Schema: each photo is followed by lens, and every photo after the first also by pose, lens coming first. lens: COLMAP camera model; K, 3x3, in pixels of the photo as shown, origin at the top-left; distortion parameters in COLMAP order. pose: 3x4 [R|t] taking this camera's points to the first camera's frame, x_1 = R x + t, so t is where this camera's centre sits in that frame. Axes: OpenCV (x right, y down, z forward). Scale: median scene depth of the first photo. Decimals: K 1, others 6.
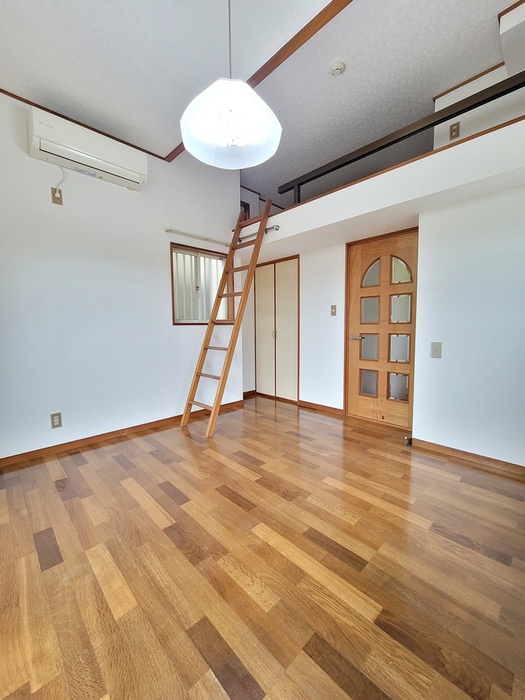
lens RADIAL K [[284.8, 0, 263.0], [0, 284.8, 348.3], [0, 0, 1]] dist [-0.004416, 0.000701]
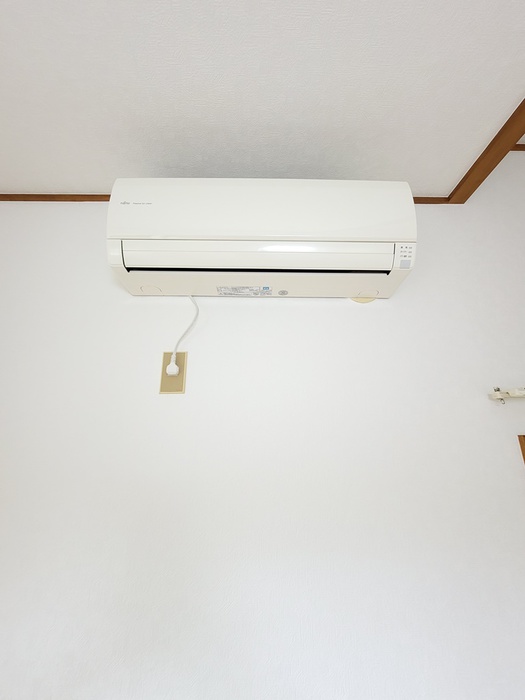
lens RADIAL K [[284.8, 0, 262.7], [0, 284.8, 349.8], [0, 0, 1]] dist [-0.004416, 0.000701]
pose [[0.726374, -0.206879, -0.655425, -0.400865], [-0.060672, 0.930600, -0.360975, -0.436759], [0.684617, 0.301969, 0.663412, 0.826535]]
